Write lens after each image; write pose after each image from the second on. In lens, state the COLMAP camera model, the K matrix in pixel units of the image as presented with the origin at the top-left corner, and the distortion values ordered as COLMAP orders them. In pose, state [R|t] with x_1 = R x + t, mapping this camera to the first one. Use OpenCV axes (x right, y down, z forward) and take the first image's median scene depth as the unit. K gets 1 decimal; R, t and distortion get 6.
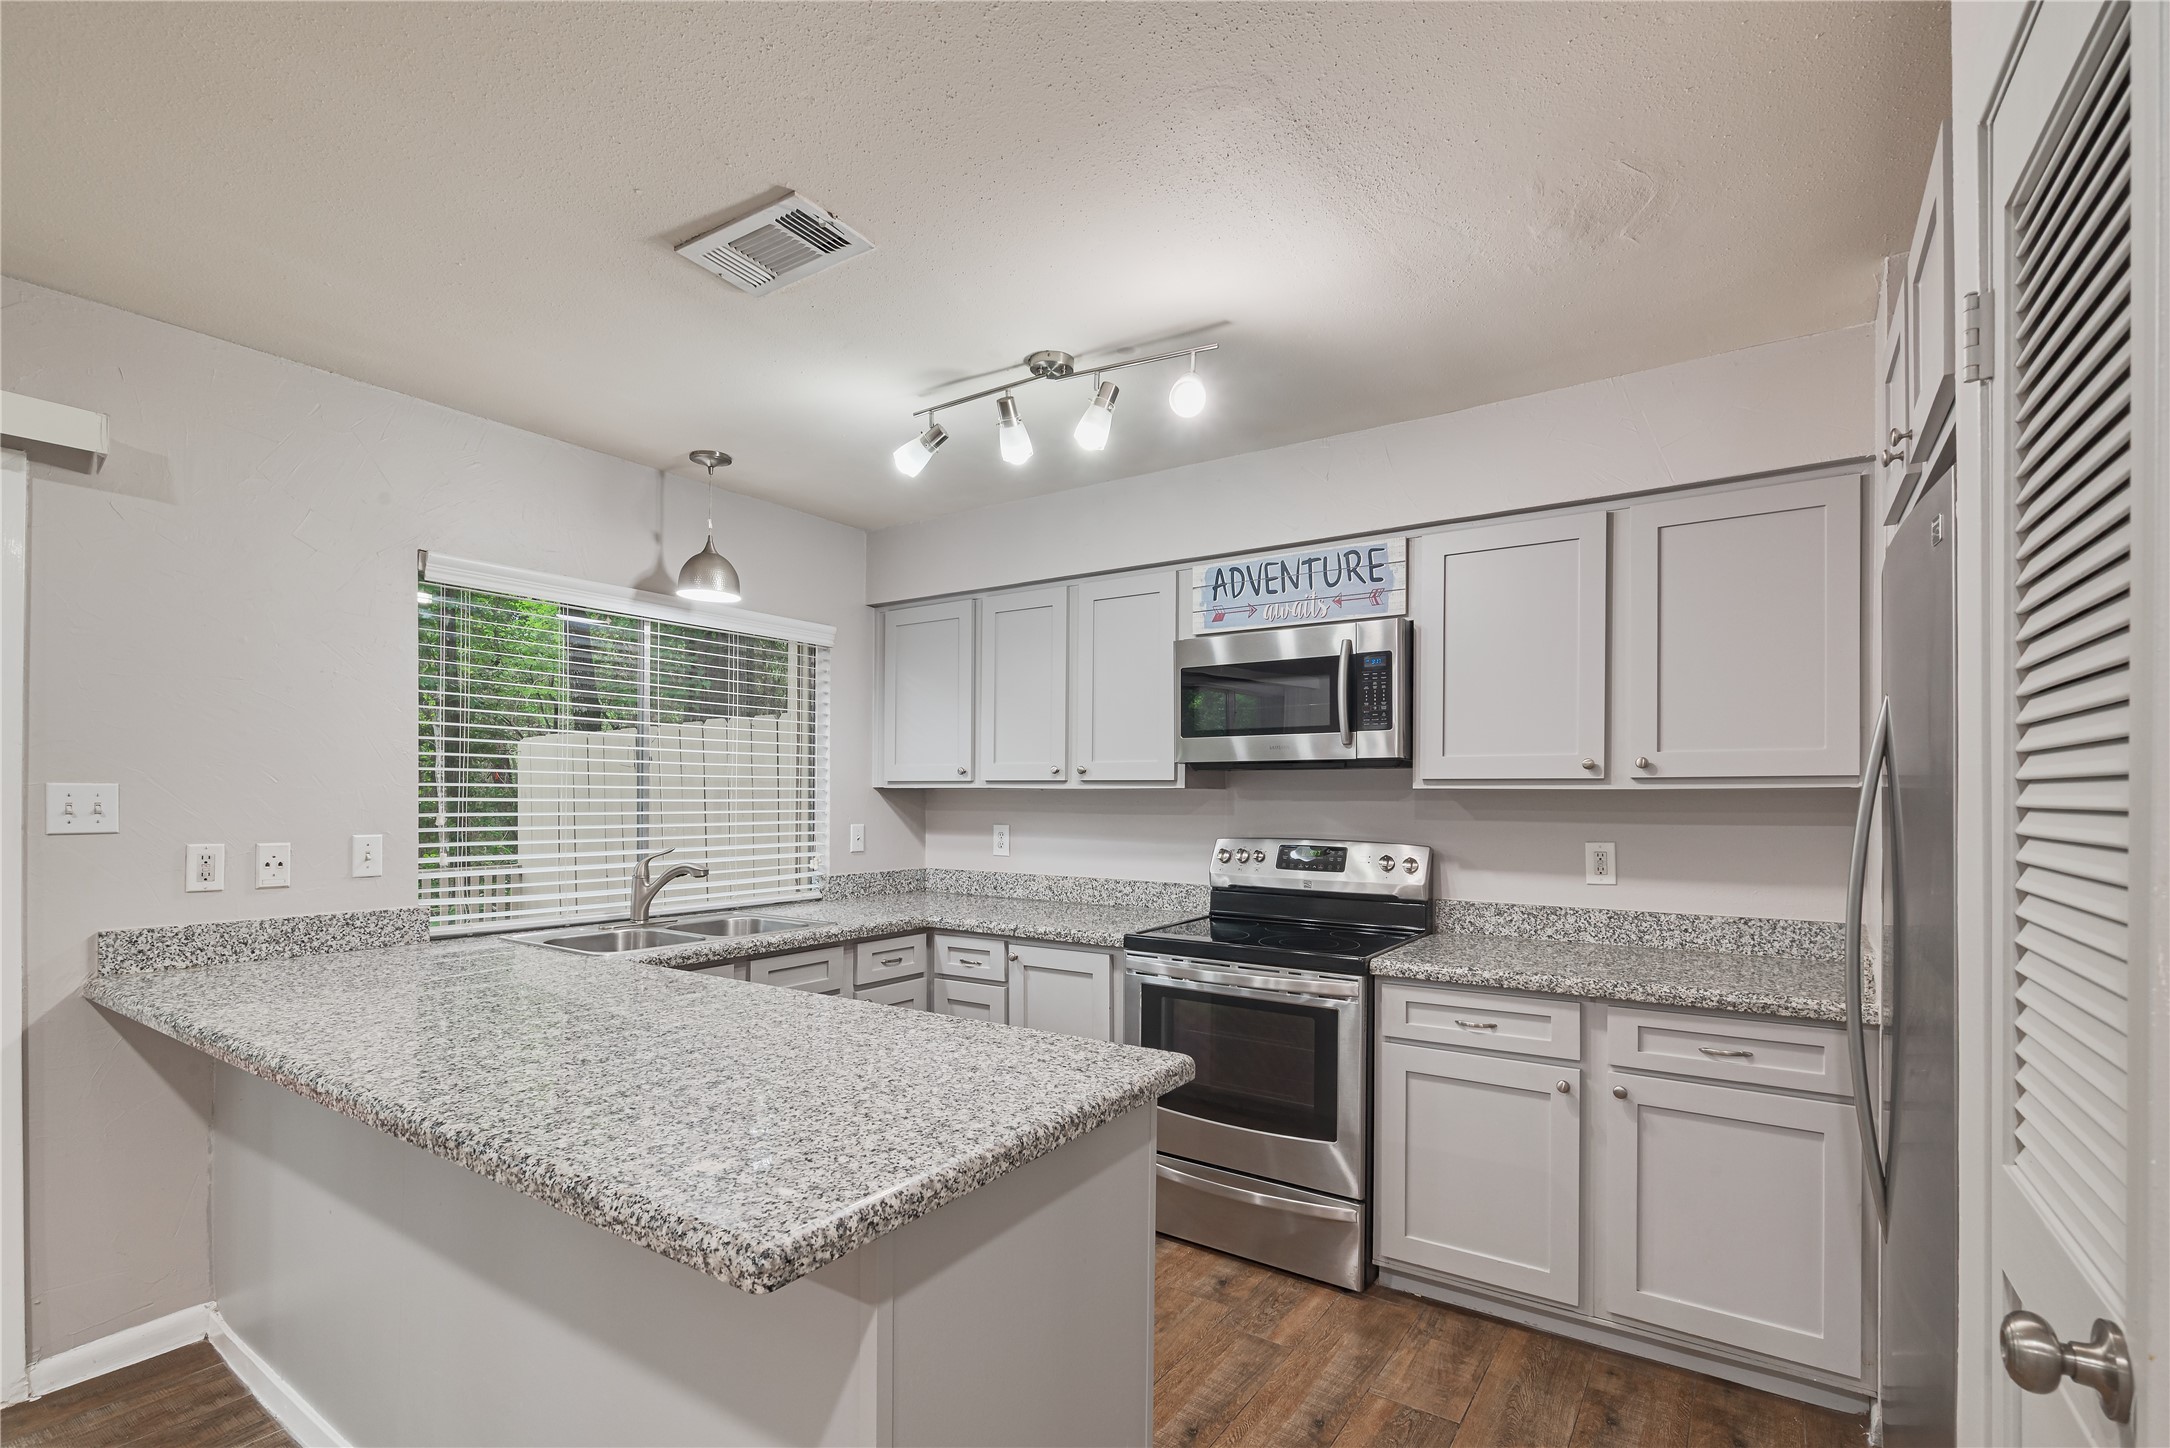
lens RADIAL K [[972.9, 0, 1094.3], [0, 972.9, 797.5], [0, 0, 1]] dist [-0.005558, -0.000704]
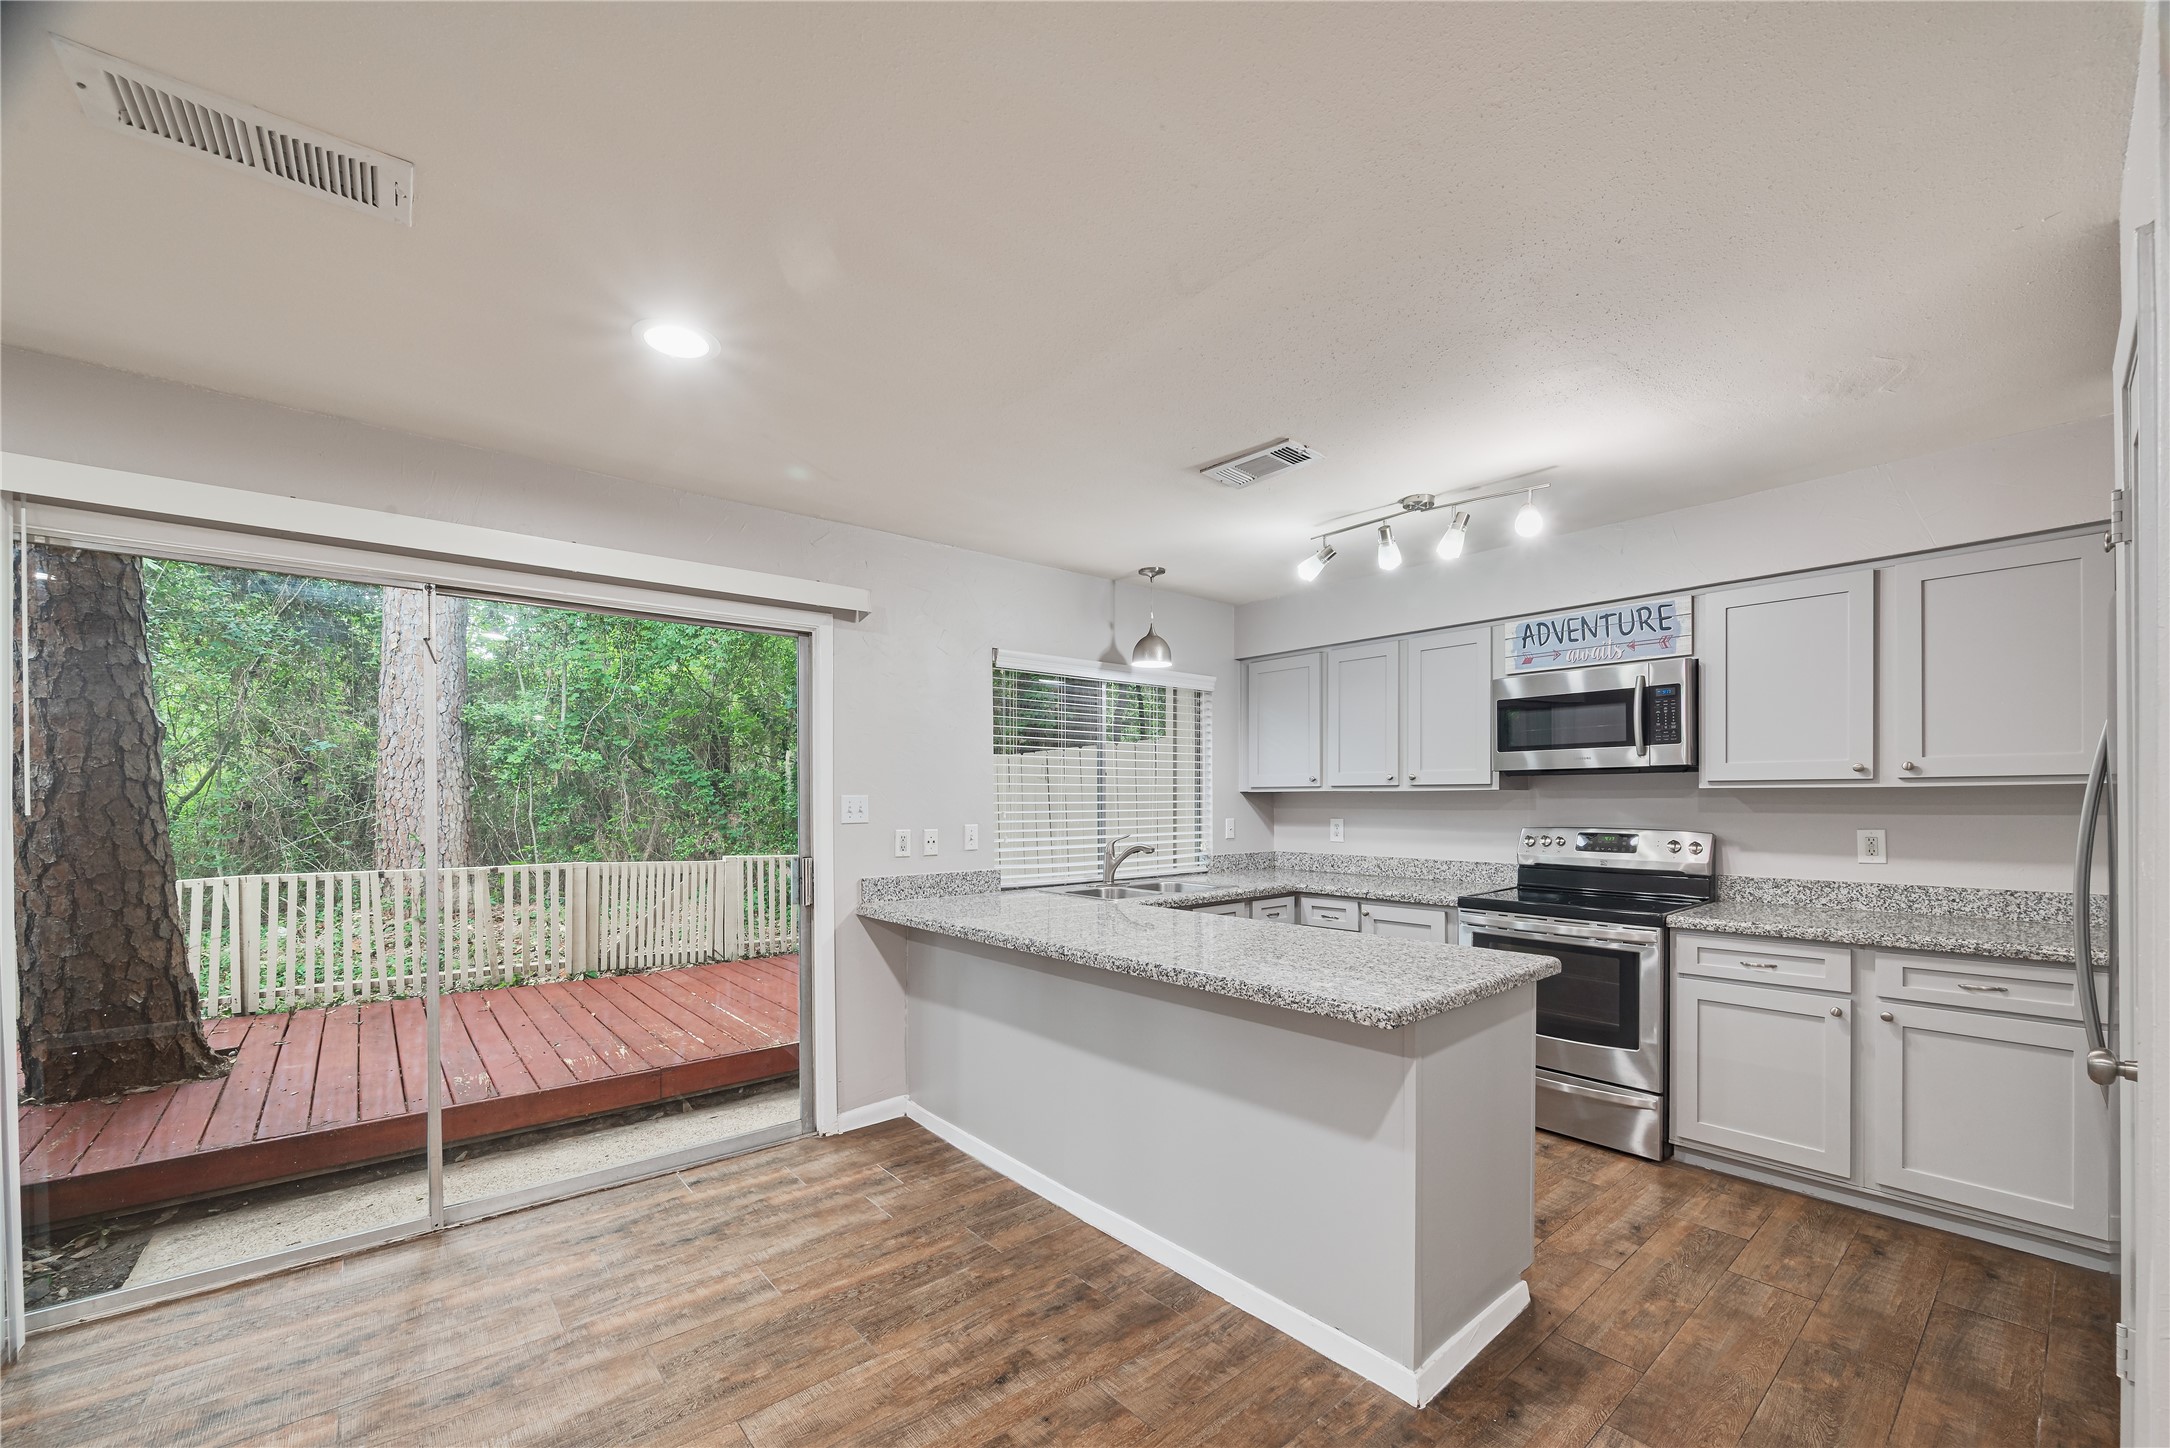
lens RADIAL K [[856.3, 0, 1099.4], [0, 856.3, 803.1], [0, 0, 1]] dist [-0.007410, -0.000406]
pose [[0.964325, -0.008217, -0.264592, -0.141850], [0.009547, 0.999947, 0.003741, -0.001038], [0.264547, -0.006133, 0.964353, -0.308070]]
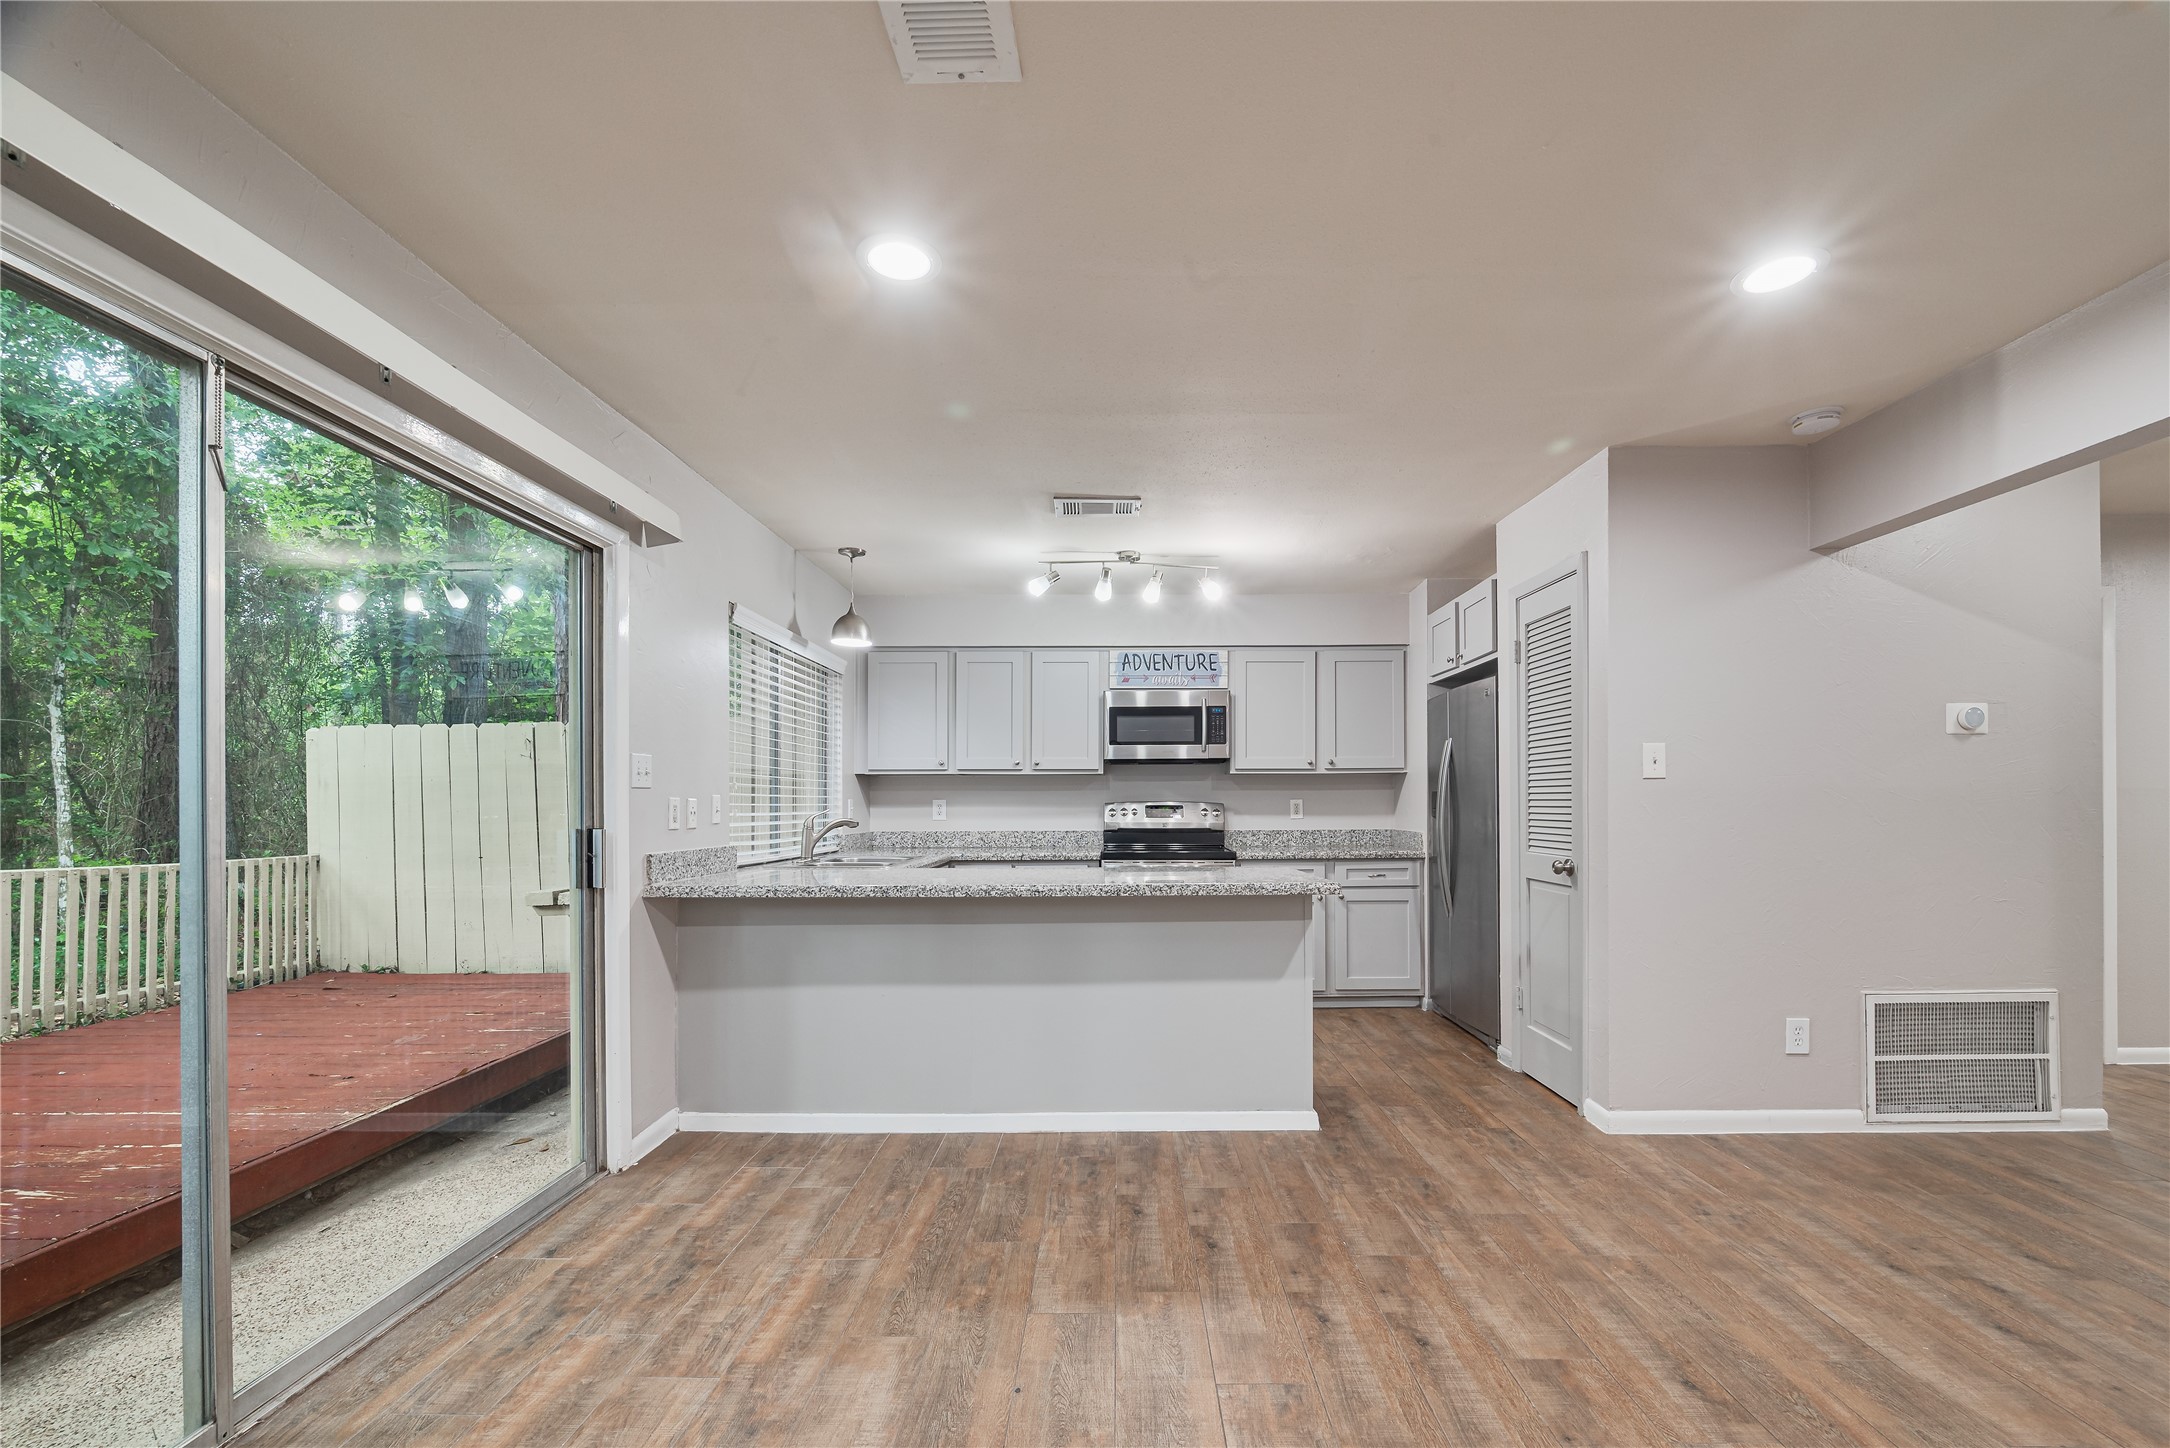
lens RADIAL K [[866.9, 0, 1116.6], [0, 866.9, 804.8], [0, 0, 1]] dist [-0.007875, -0.000162]
pose [[0.832340, -0.007817, 0.554210, -0.875839], [0.007429, 0.999968, 0.002947, 0.049242], [-0.554215, 0.001665, 0.832372, -0.383498]]
